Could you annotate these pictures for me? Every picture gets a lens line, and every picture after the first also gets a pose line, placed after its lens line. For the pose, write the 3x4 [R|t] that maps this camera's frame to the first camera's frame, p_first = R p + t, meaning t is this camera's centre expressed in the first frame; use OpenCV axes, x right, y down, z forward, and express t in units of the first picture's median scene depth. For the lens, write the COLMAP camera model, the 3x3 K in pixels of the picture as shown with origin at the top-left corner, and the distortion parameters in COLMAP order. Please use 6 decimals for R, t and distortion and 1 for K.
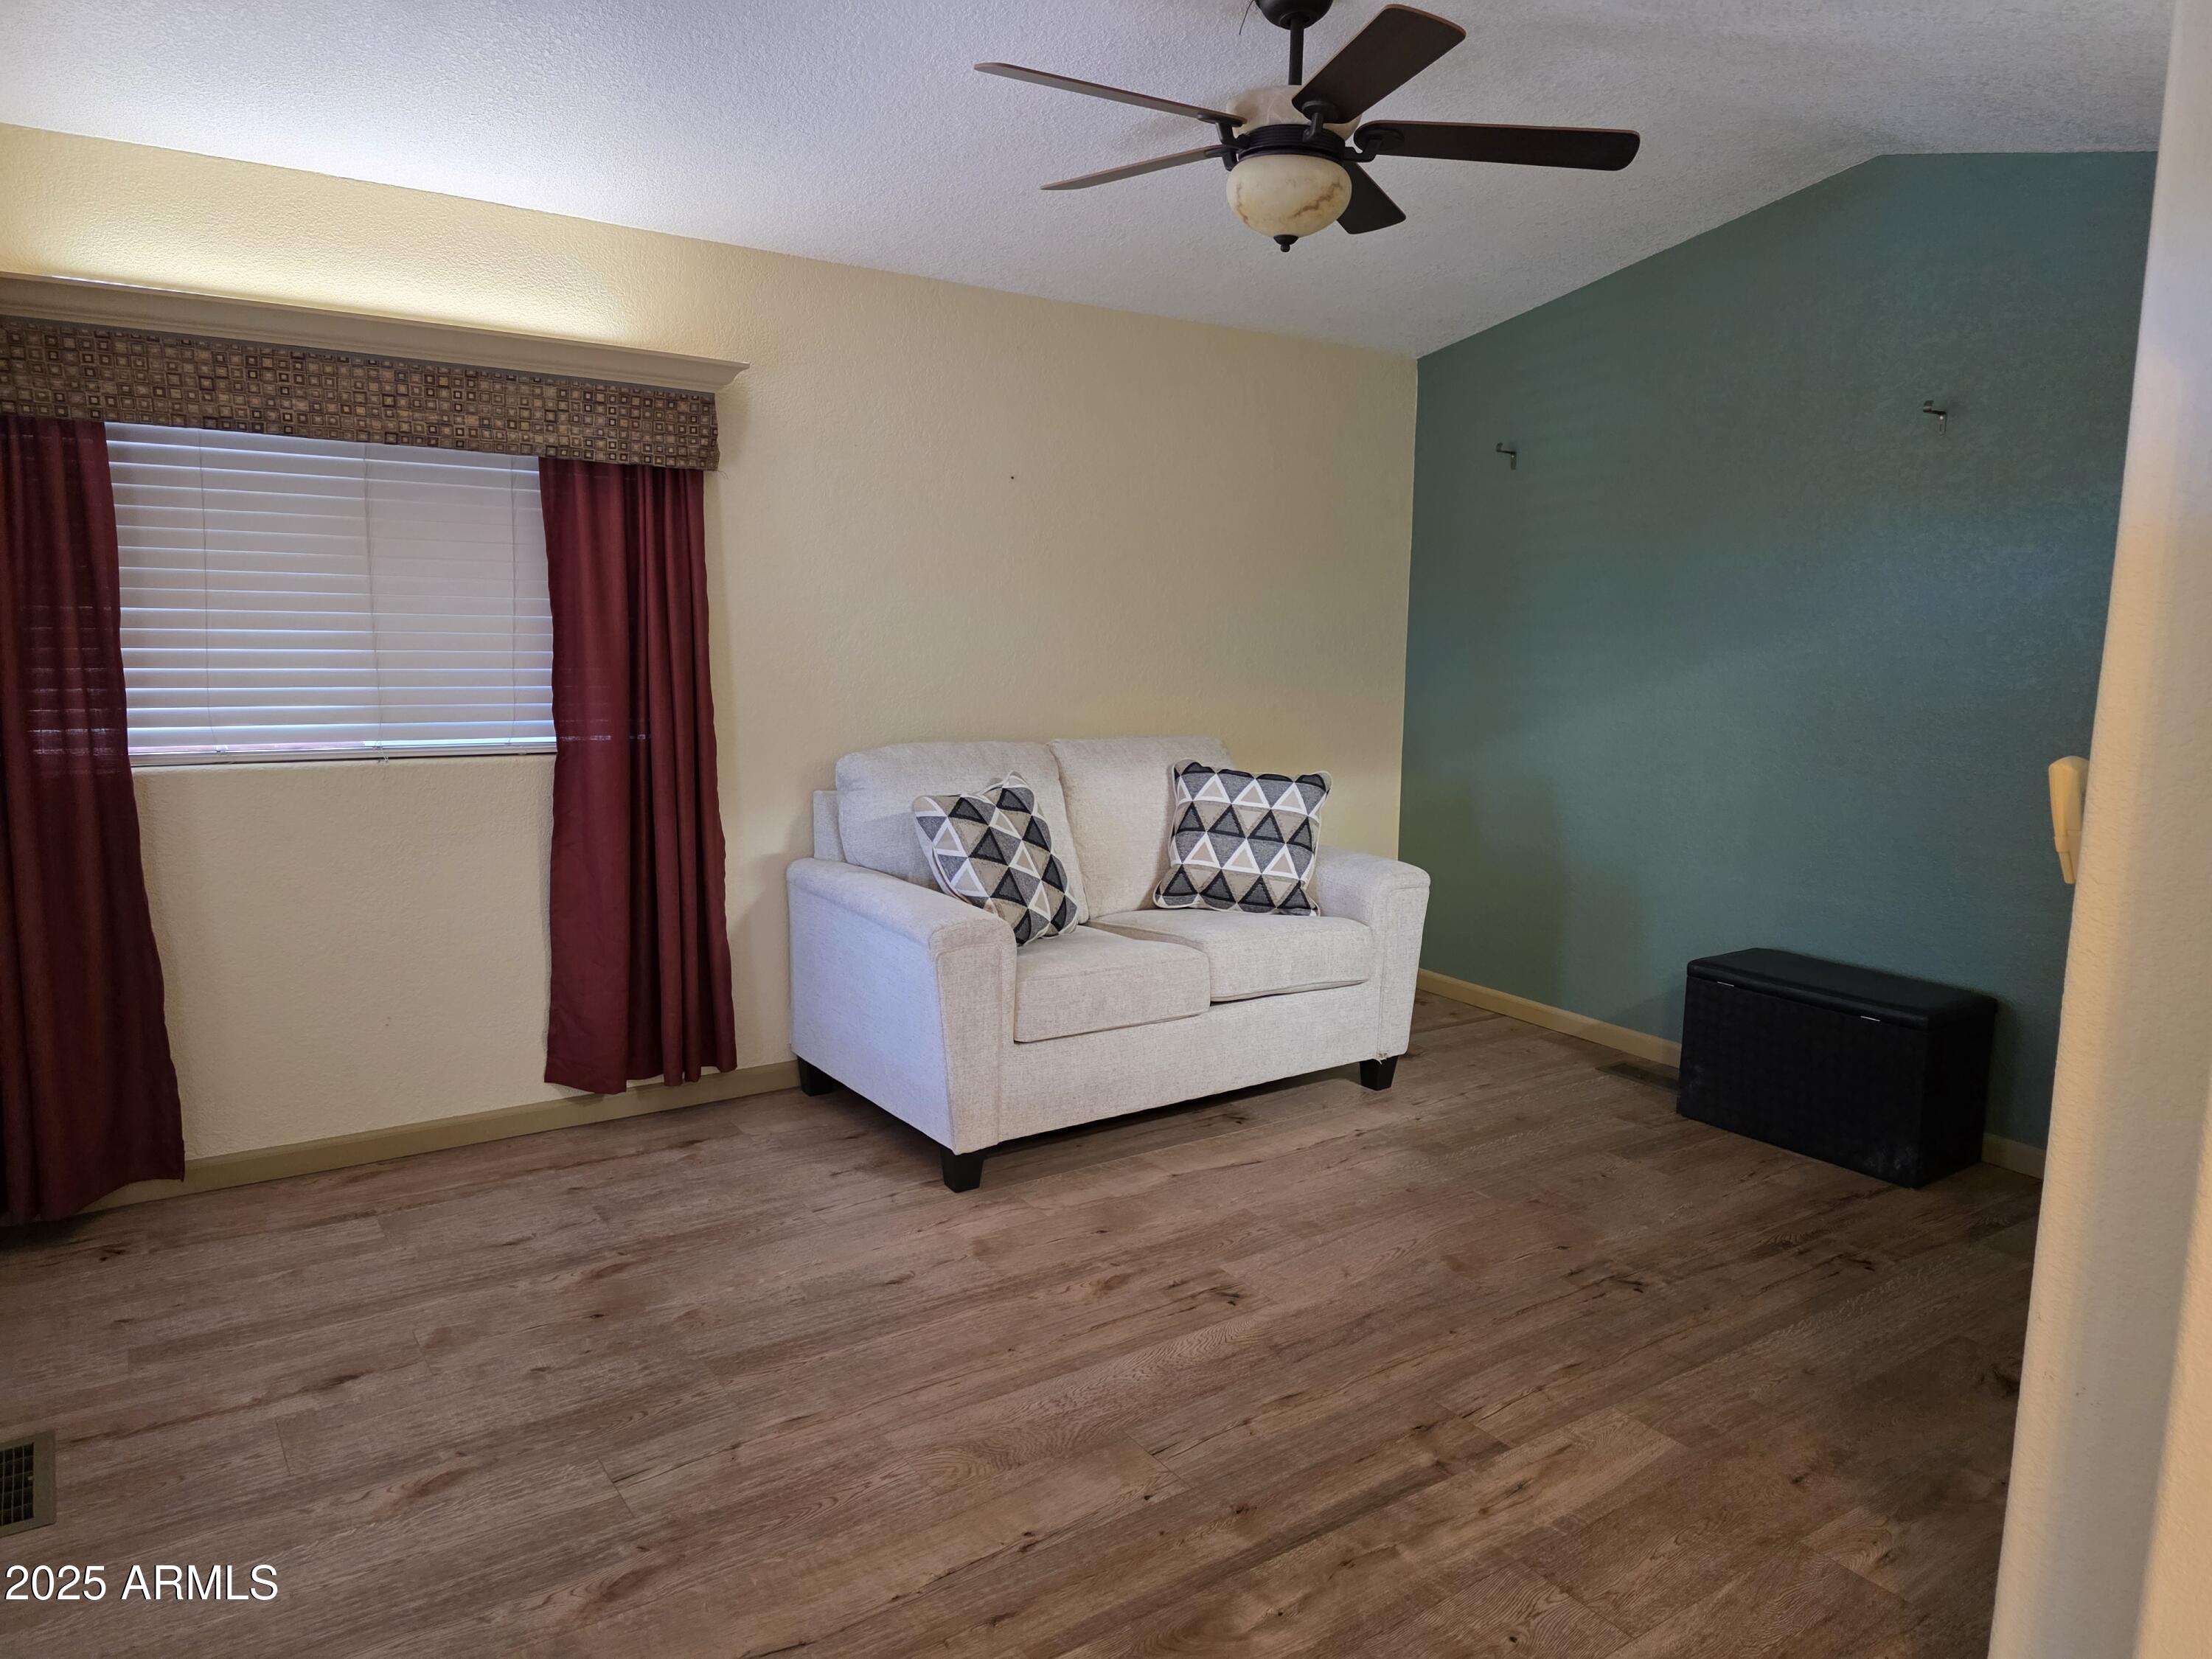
lens RADIAL K [[1479.1, 0, 1106.6], [0, 1479.1, 829.5], [0, 0, 1]] dist [0.028377, -0.025998]
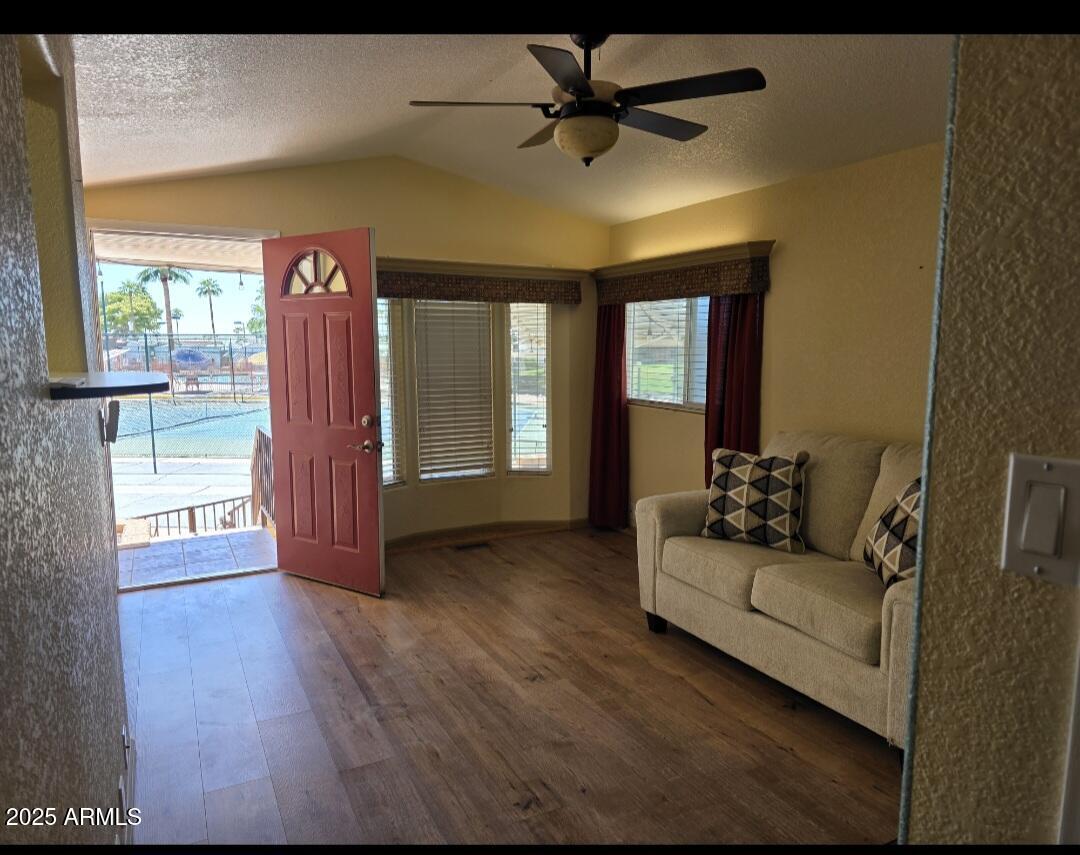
lens RADIAL K [[716.3, 0, 542.8], [0, 716.3, 442.2], [0, 0, 1]] dist [0.020891, -0.005729]
pose [[-0.123011, 0.114638, -0.985762, 1.039486], [-0.149549, 0.979821, 0.132609, -0.151442], [0.981073, 0.163732, -0.103385, 1.050655]]
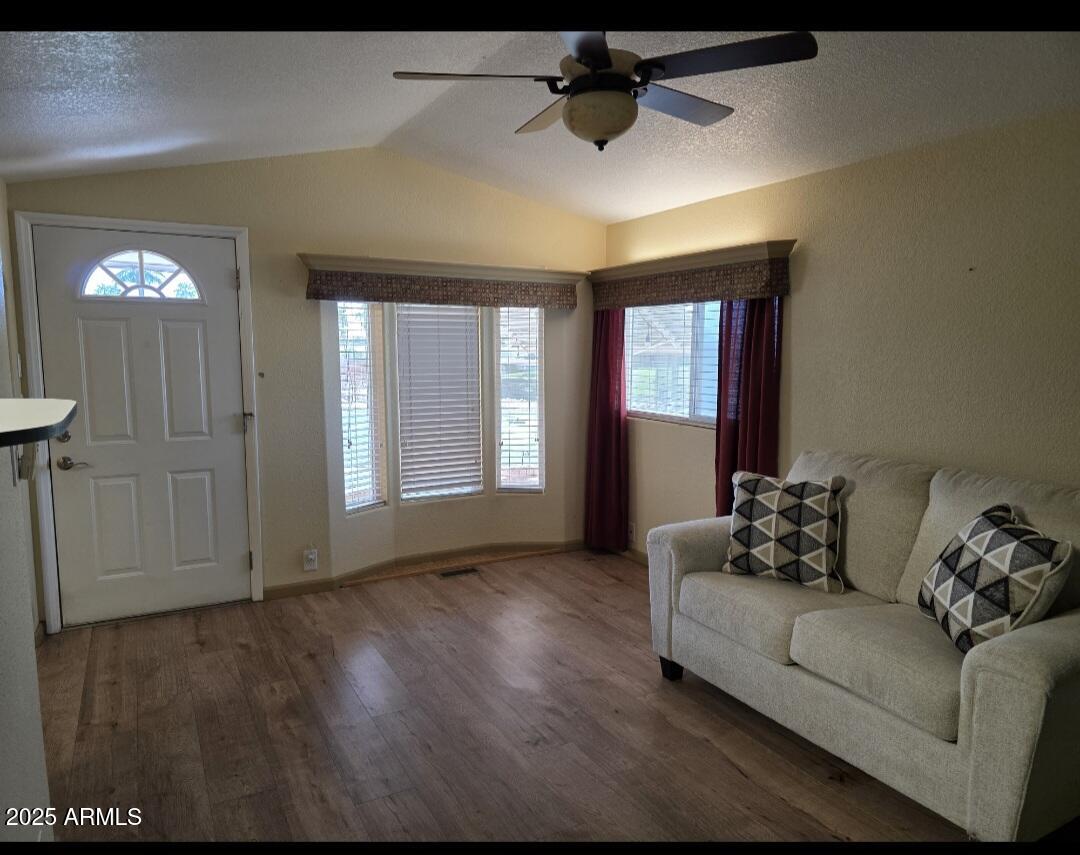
lens RADIAL K [[716.3, 0, 538.4], [0, 716.3, 434.7], [0, 0, 1]] dist [0.020891, -0.005729]
pose [[-0.100758, 0.100419, -0.989830, 0.908679], [-0.150923, 0.981837, 0.114971, -0.157211], [0.983397, 0.160972, -0.083773, 1.003592]]
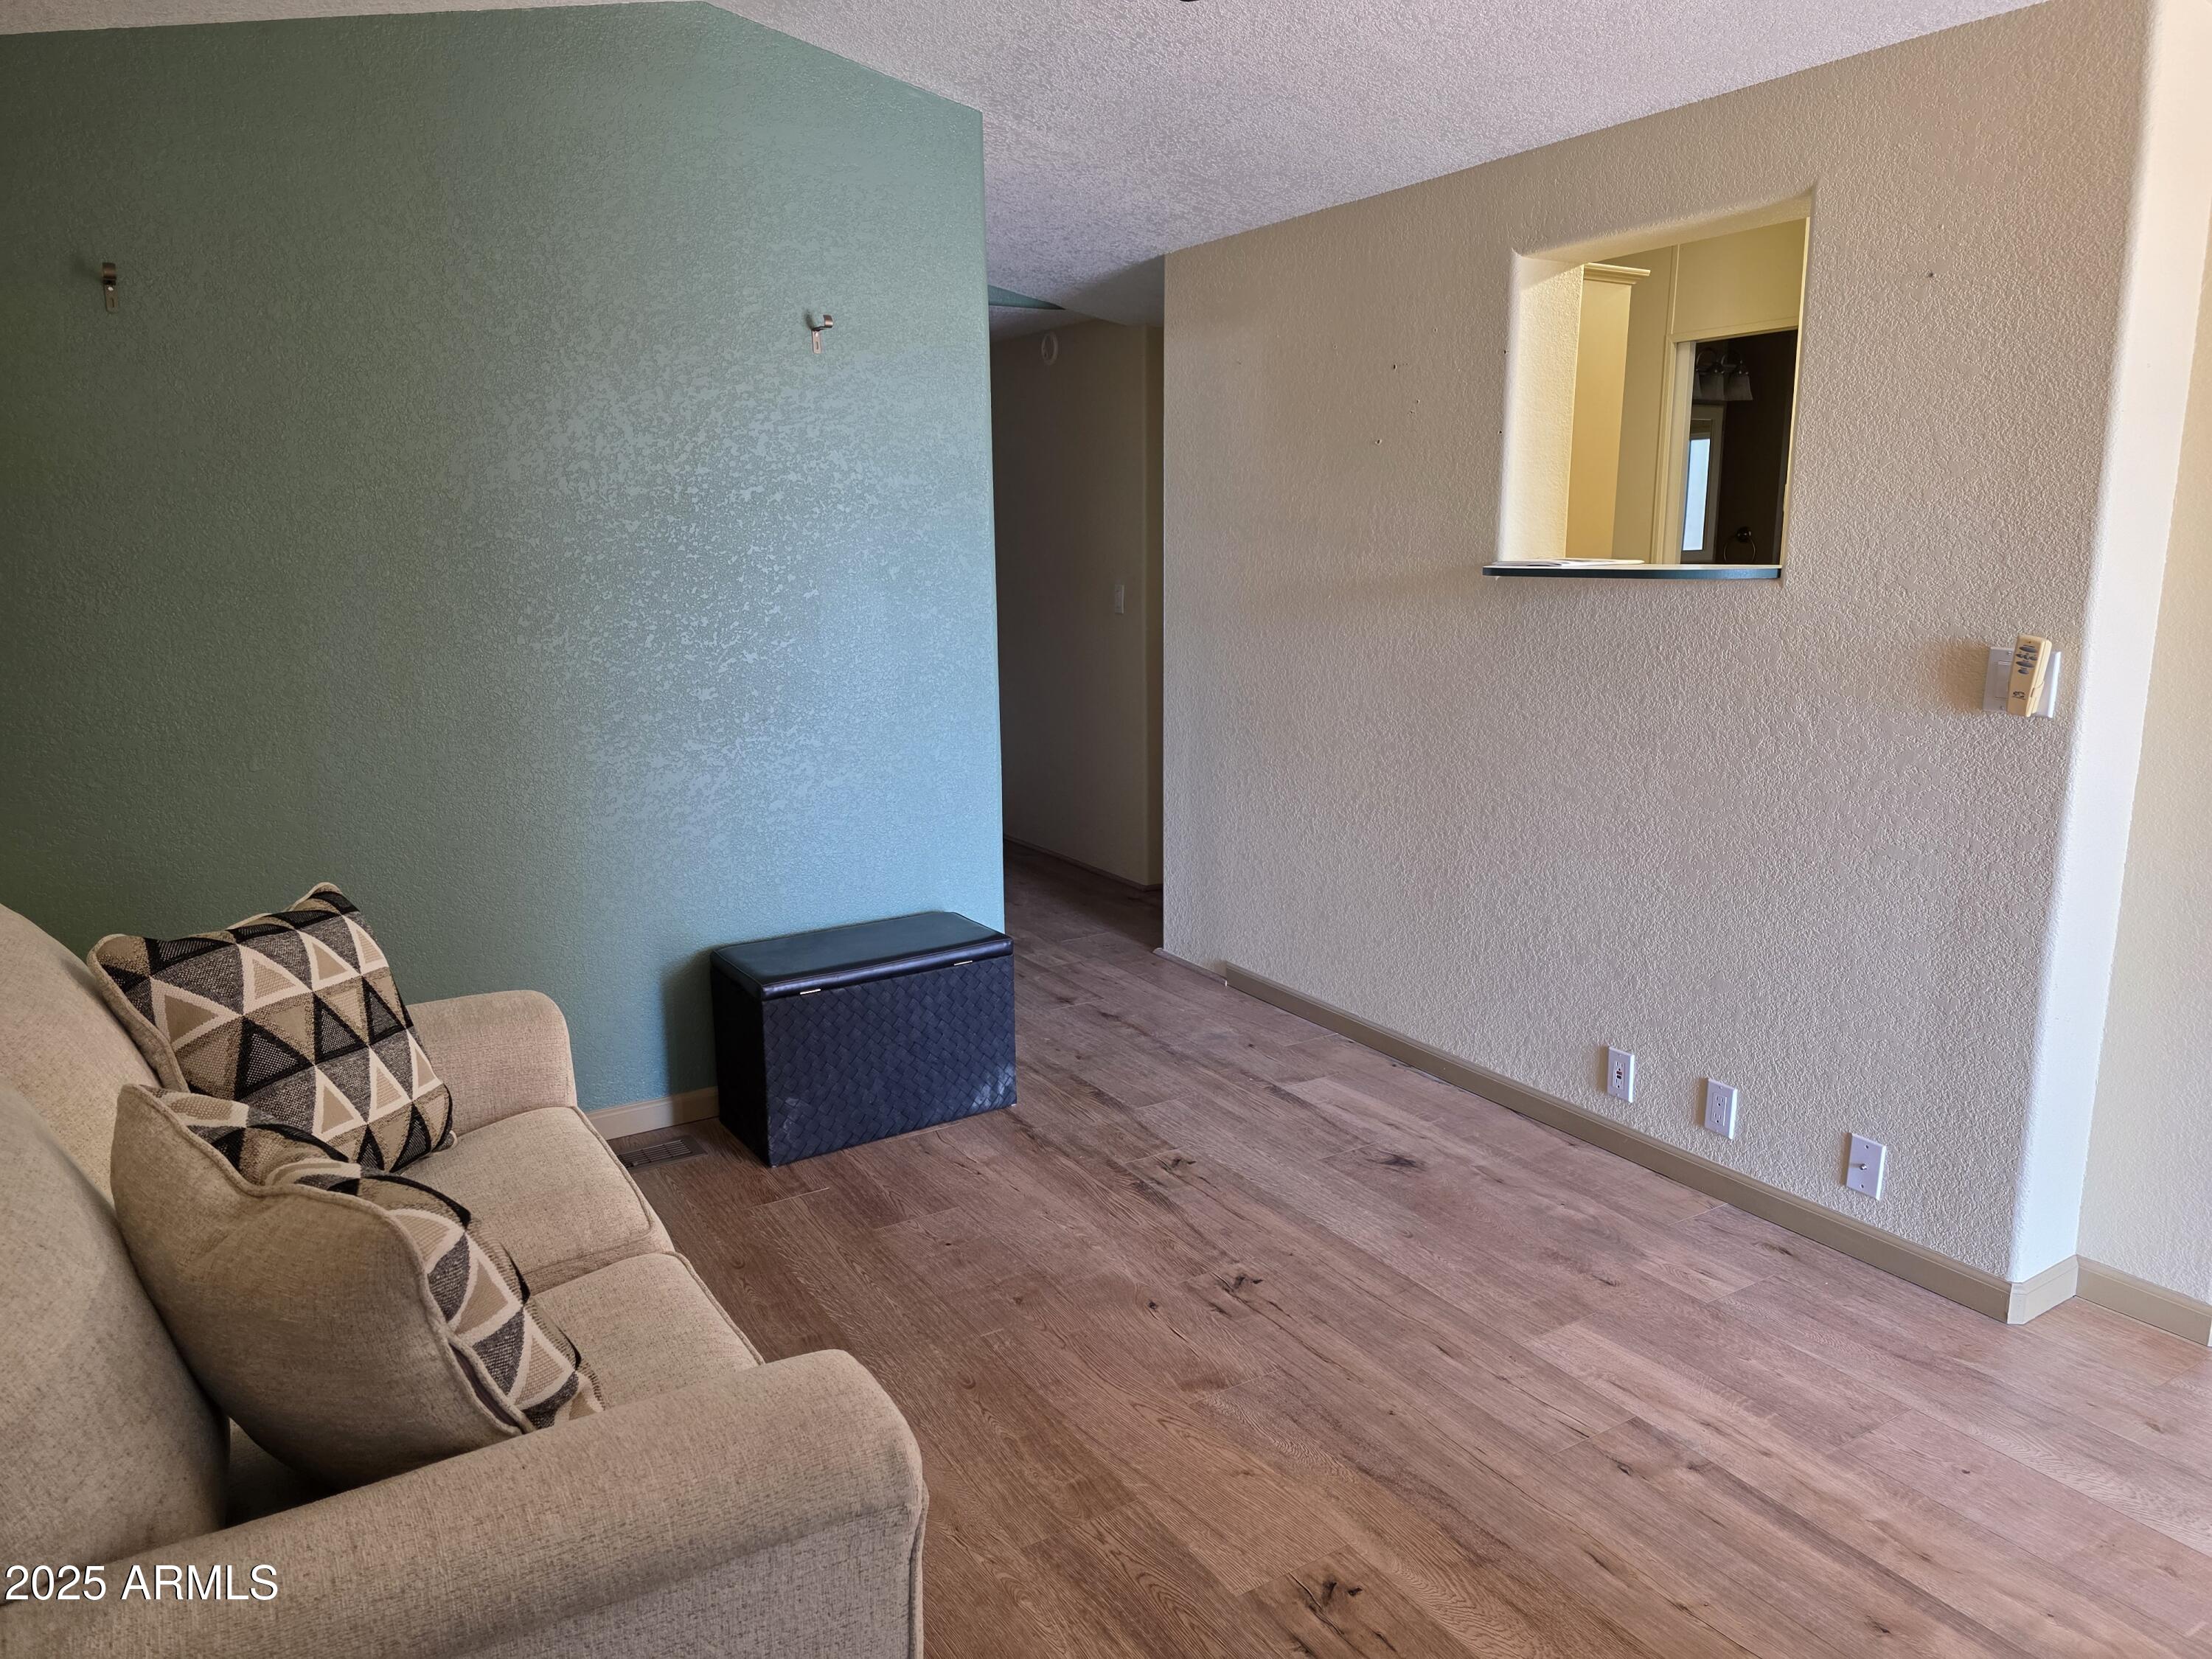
lens RADIAL K [[1479.1, 0, 1108.8], [0, 1479.1, 835.1], [0, 0, 1]] dist [0.028377, -0.025998]
pose [[0.051529, -0.223097, 0.973433, -0.502217], [0.160941, 0.963843, 0.212380, -0.178175], [-0.985618, 0.145722, 0.085571, 0.979977]]
